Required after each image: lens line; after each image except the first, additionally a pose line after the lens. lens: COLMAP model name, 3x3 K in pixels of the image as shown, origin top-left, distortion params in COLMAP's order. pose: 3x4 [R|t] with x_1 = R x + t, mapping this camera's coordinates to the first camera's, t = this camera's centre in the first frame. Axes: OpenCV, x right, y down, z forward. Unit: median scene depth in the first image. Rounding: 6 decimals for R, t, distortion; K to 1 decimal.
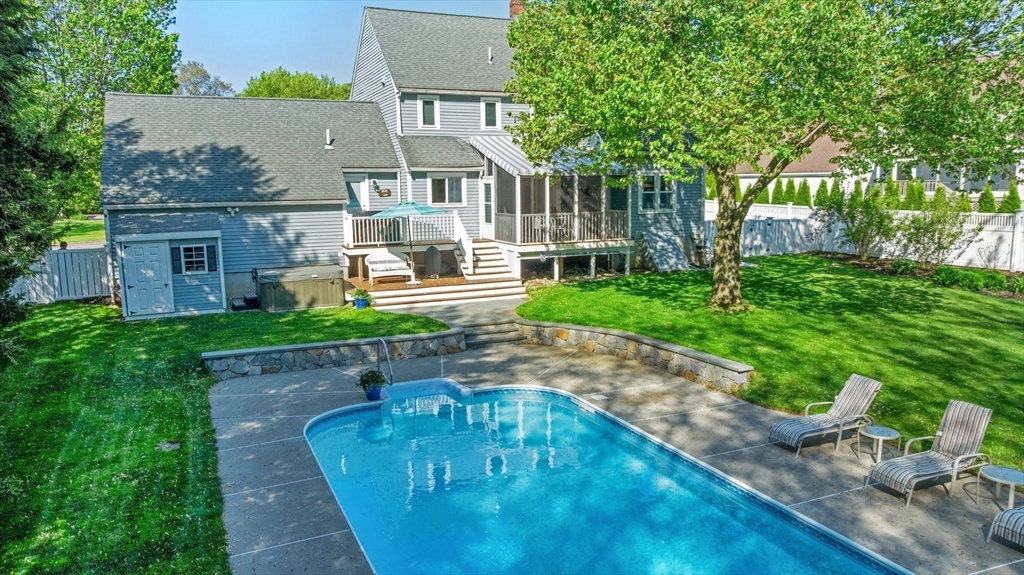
lens RADIAL K [[729.7, 0, 507.3], [0, 729.7, 289.5], [0, 0, 1]] dist [-0.012087, -0.007091]
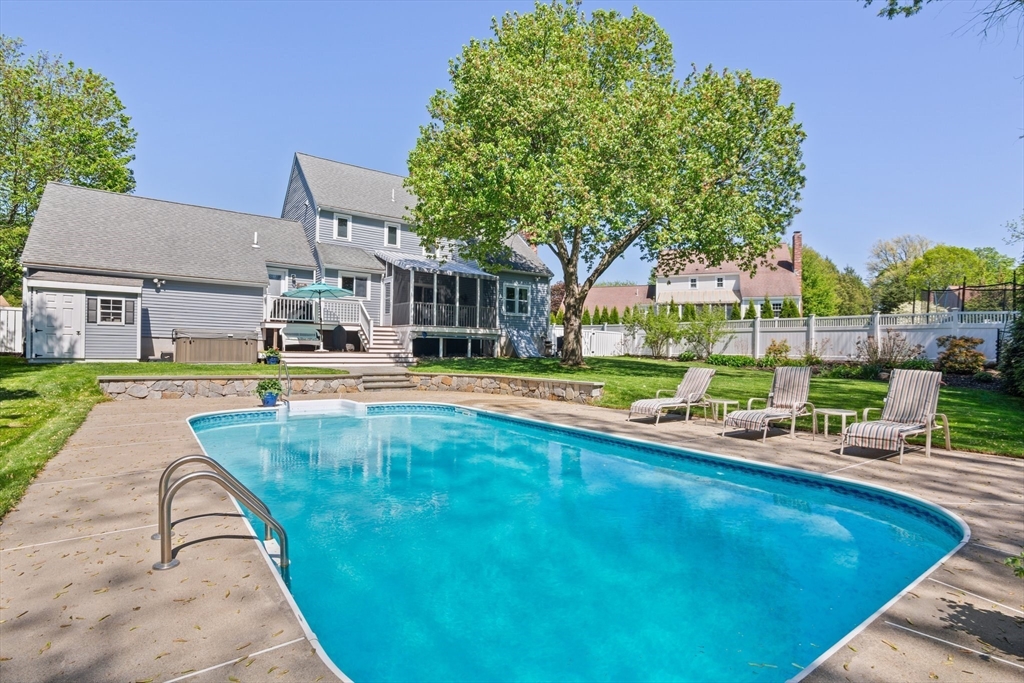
lens RADIAL K [[506.7, 0, 511.9], [0, 506.7, 341.7], [0, 0, 1]] dist [-0.011233, -0.003650]
pose [[0.977239, 0.028857, 0.210171, 0.002157], [0.005859, 0.986656, -0.162712, 0.107567], [-0.212062, 0.160240, 0.964030, 0.122416]]
